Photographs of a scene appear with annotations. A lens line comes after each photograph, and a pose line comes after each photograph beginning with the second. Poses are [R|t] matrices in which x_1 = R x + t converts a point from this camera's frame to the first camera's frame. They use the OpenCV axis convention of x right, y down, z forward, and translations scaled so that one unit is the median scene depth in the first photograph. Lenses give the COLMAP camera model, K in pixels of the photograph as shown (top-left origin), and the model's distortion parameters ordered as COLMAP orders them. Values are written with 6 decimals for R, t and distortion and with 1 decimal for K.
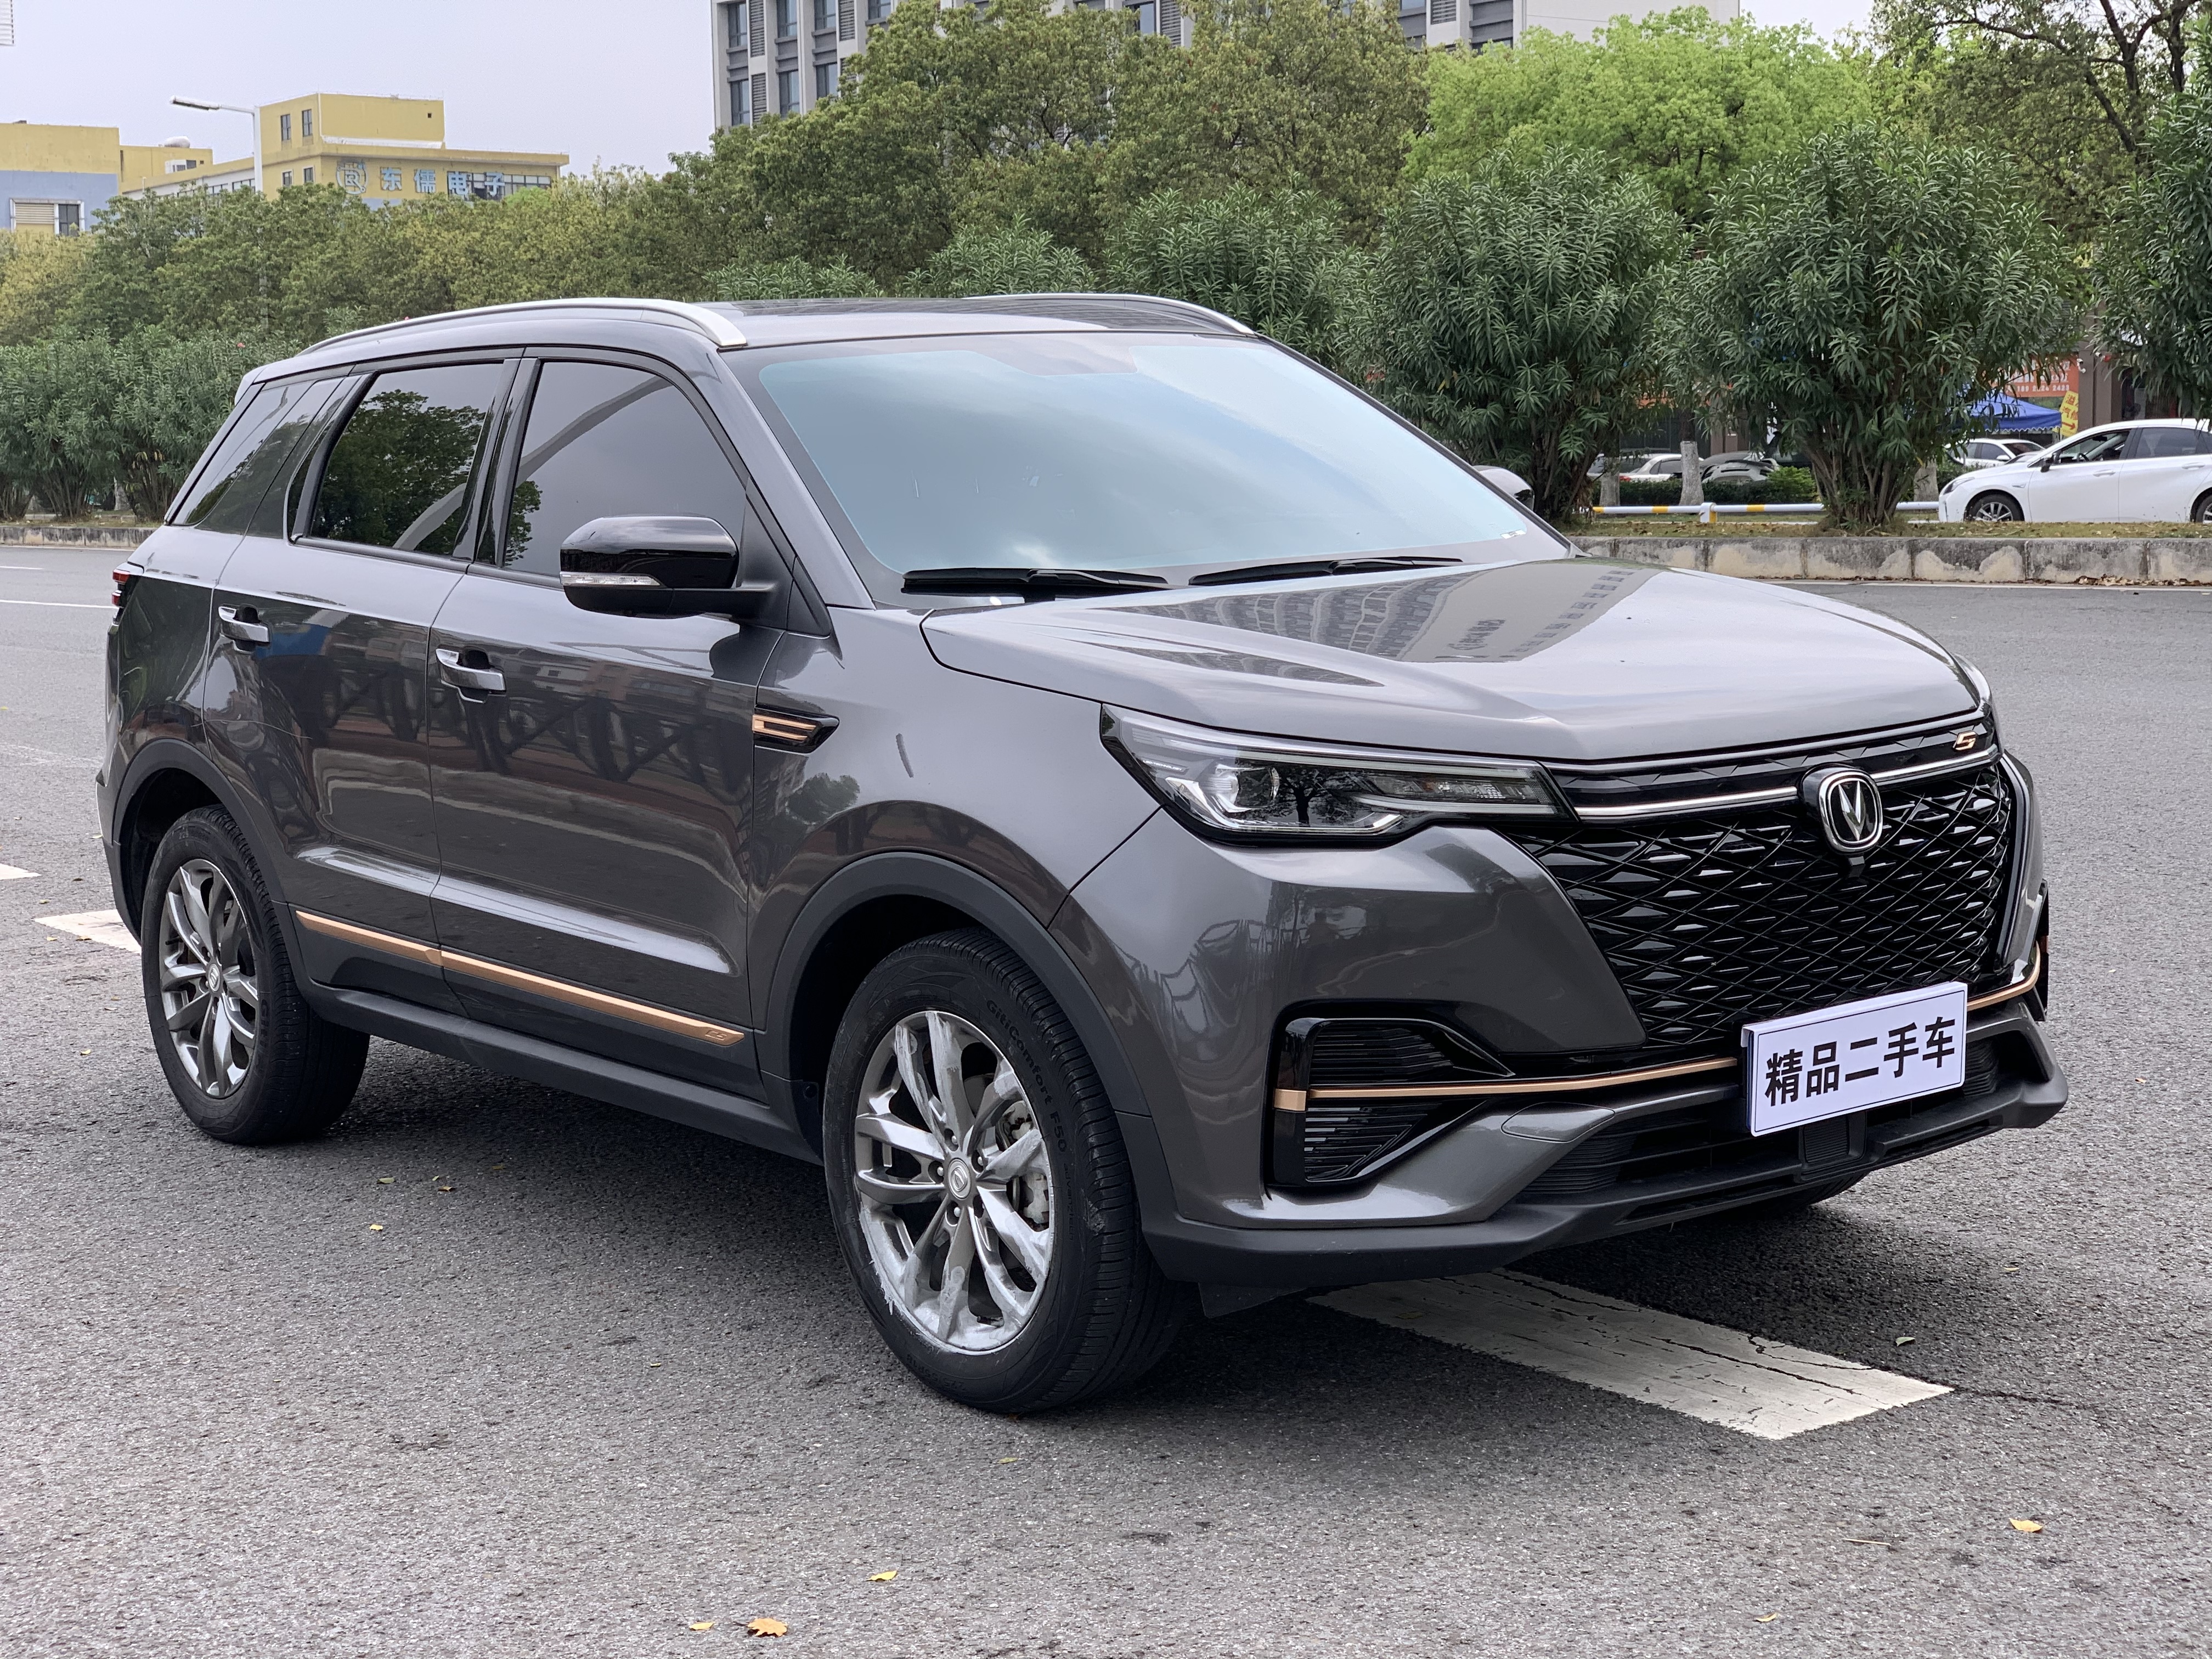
lens RADIAL K [[3303.6, 0, 1106.0], [0, 3303.6, 829.5], [0, 0, 1]] dist [0.217626, -1.036123]
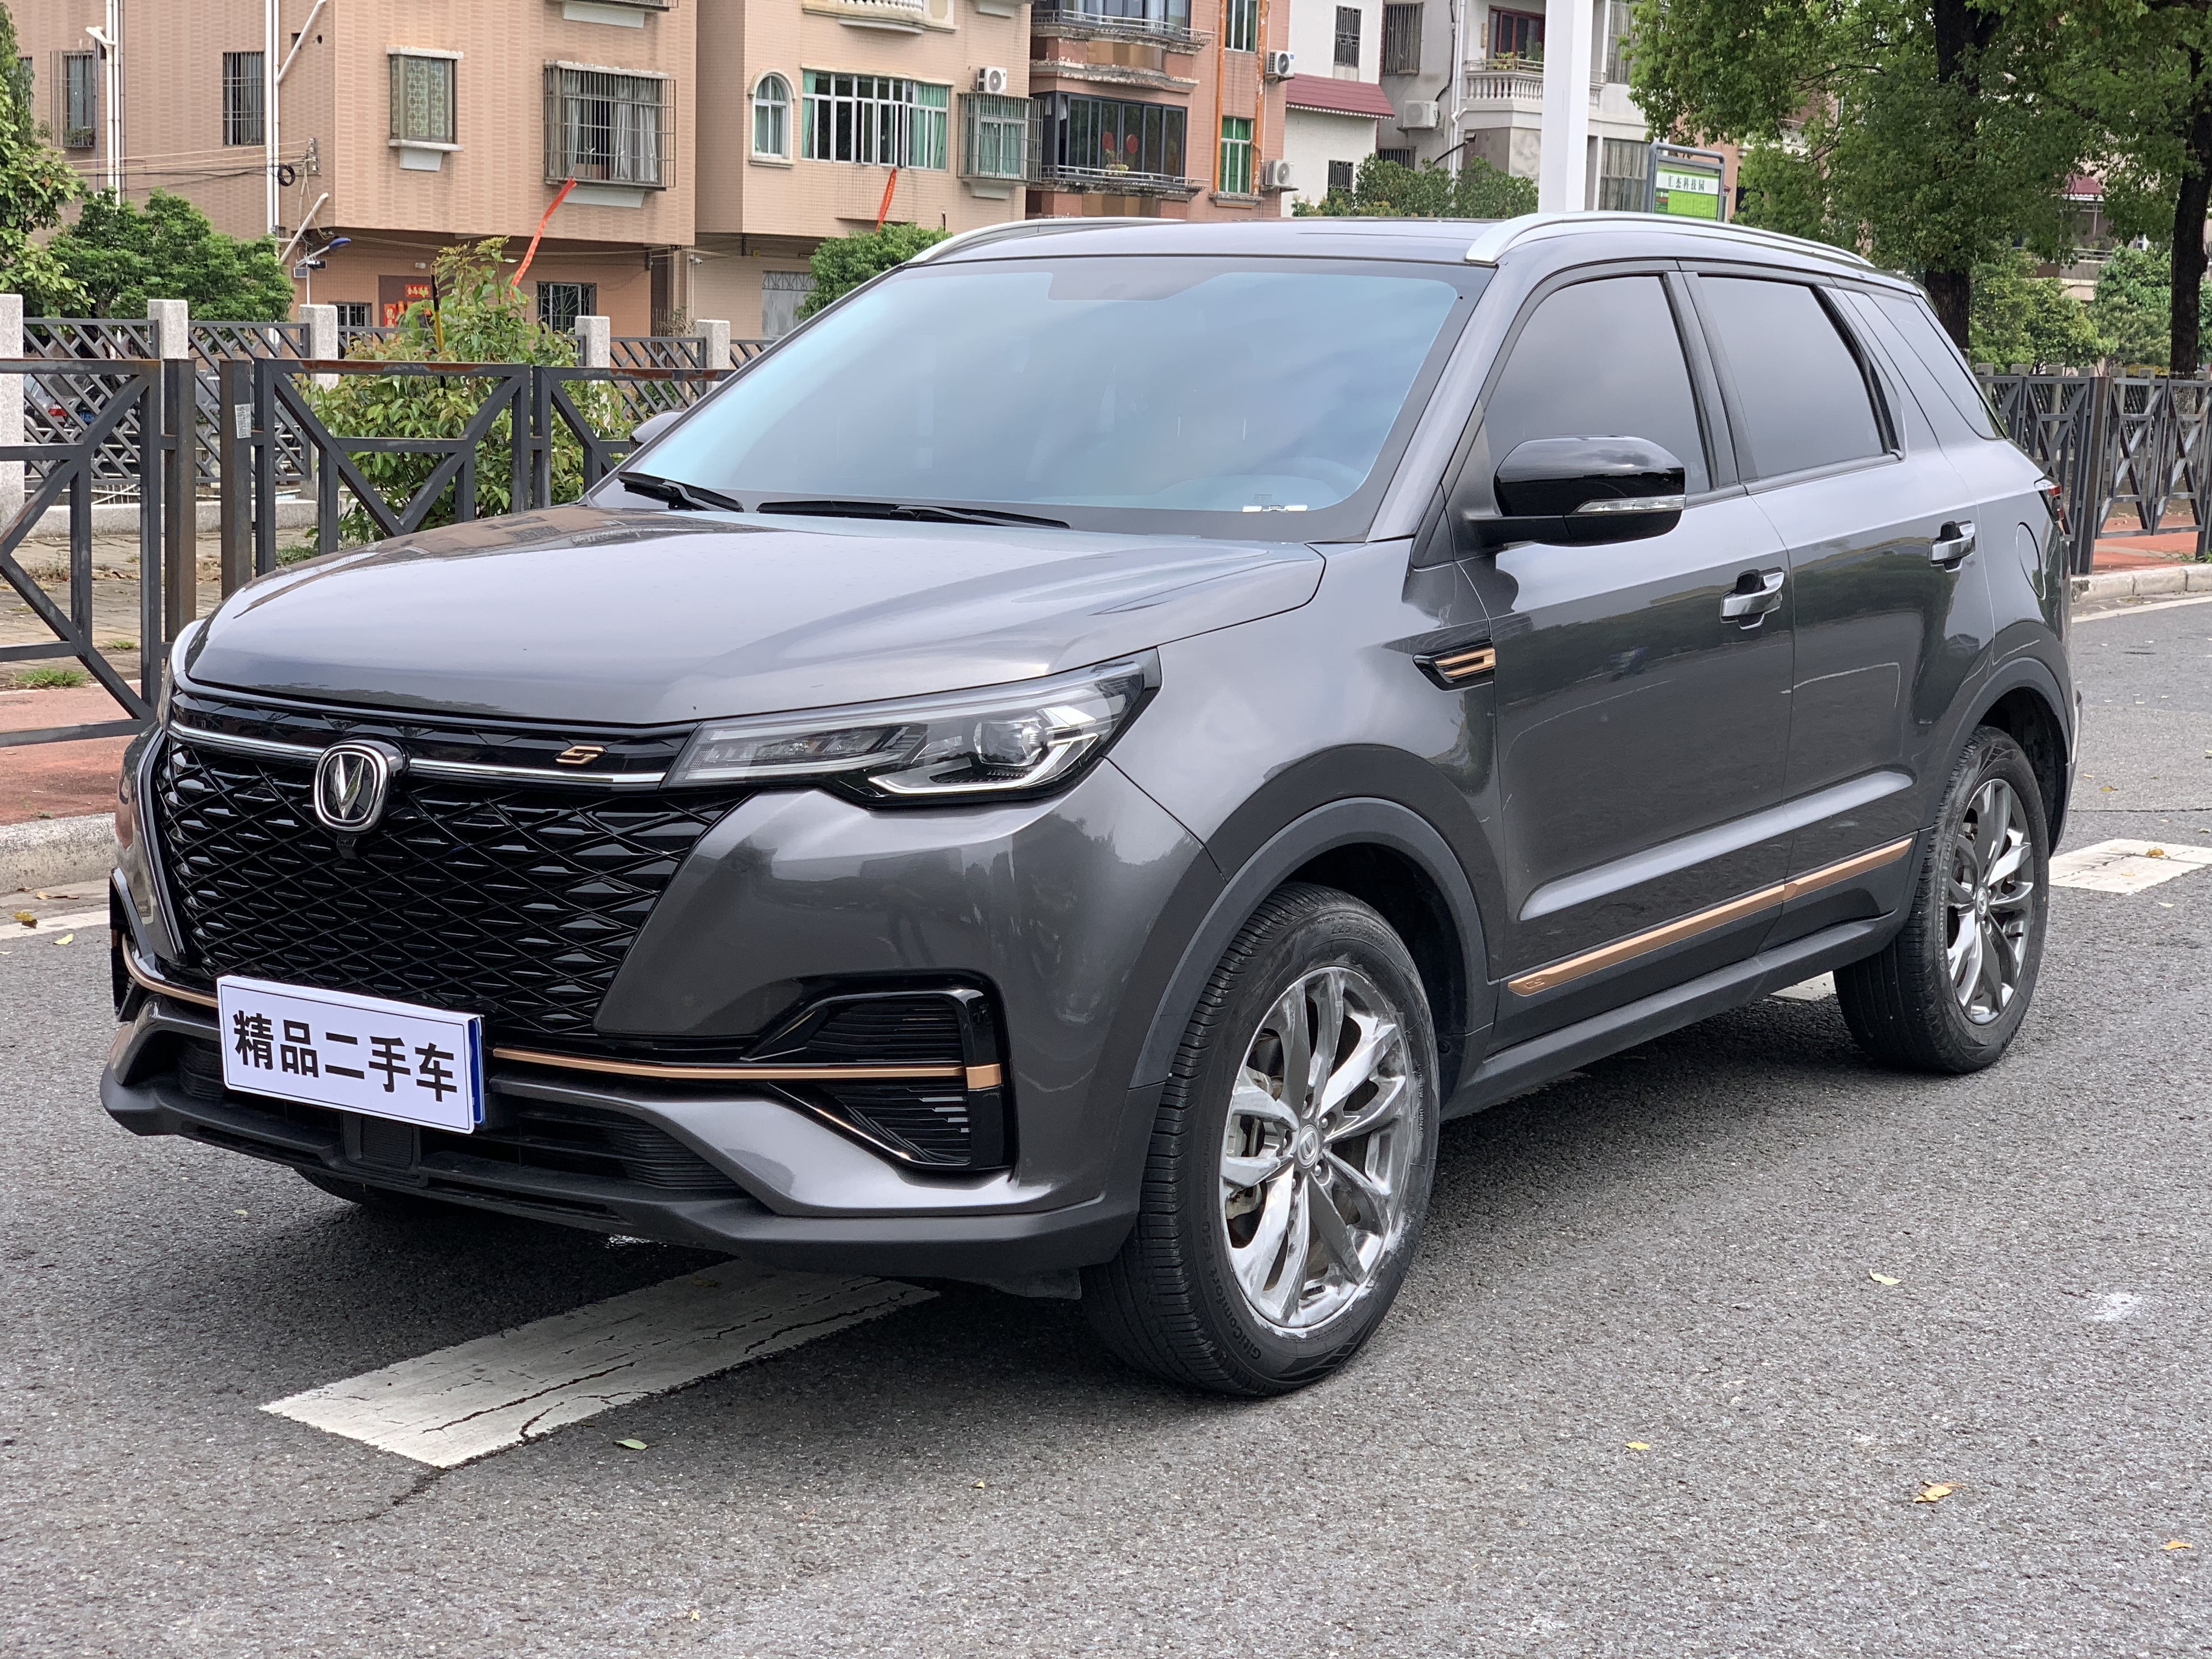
lens RADIAL K [[3303.6, 0, 1106.0], [0, 3303.6, 829.5], [0, 0, 1]] dist [0.217626, -1.036123]
pose [[0.296525, 0.174868, -0.938879, 1.125058], [-0.144961, 0.979944, 0.136734, -0.146811], [0.943959, 0.095555, 0.315927, 0.883944]]
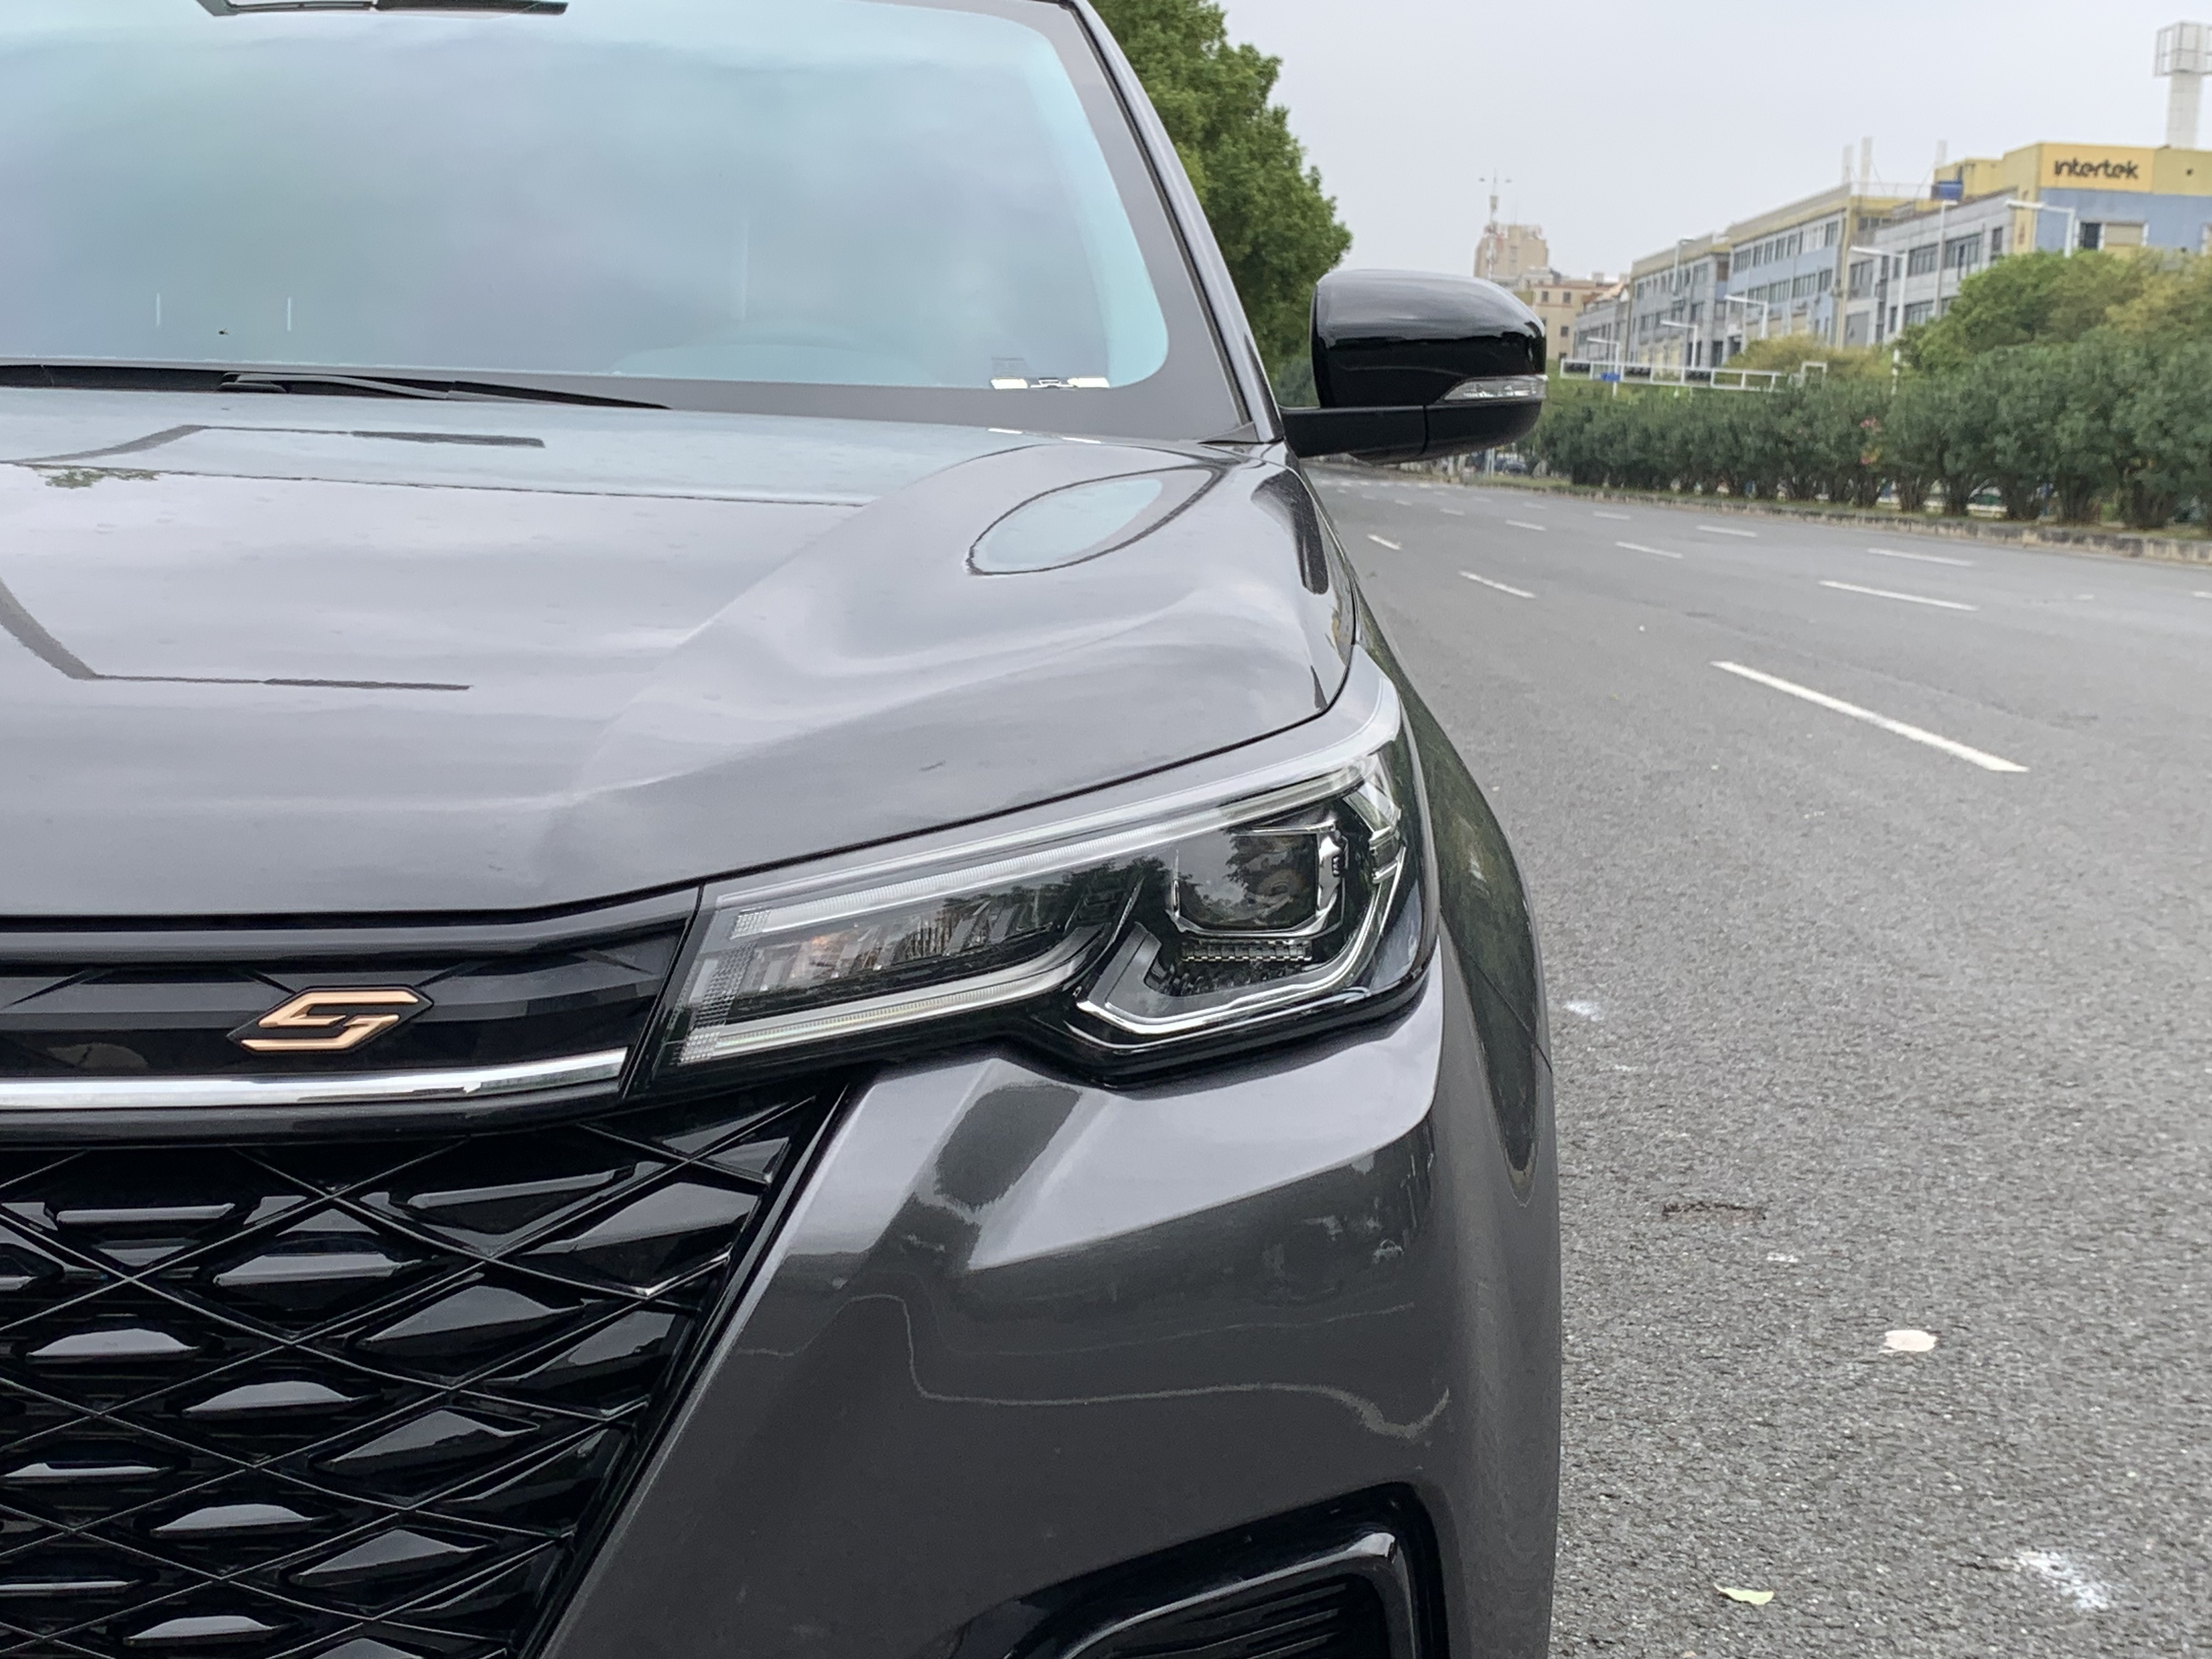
lens RADIAL K [[3147.0, 0, 1106.0], [0, 3147.0, 829.5], [0, 0, 1]] dist [0.381646, -2.018233]
pose [[0.797493, 0.119547, -0.591366, 0.472576], [-0.120005, 0.992018, 0.038707, -0.061357], [0.591273, 0.040098, 0.805474, 0.848880]]
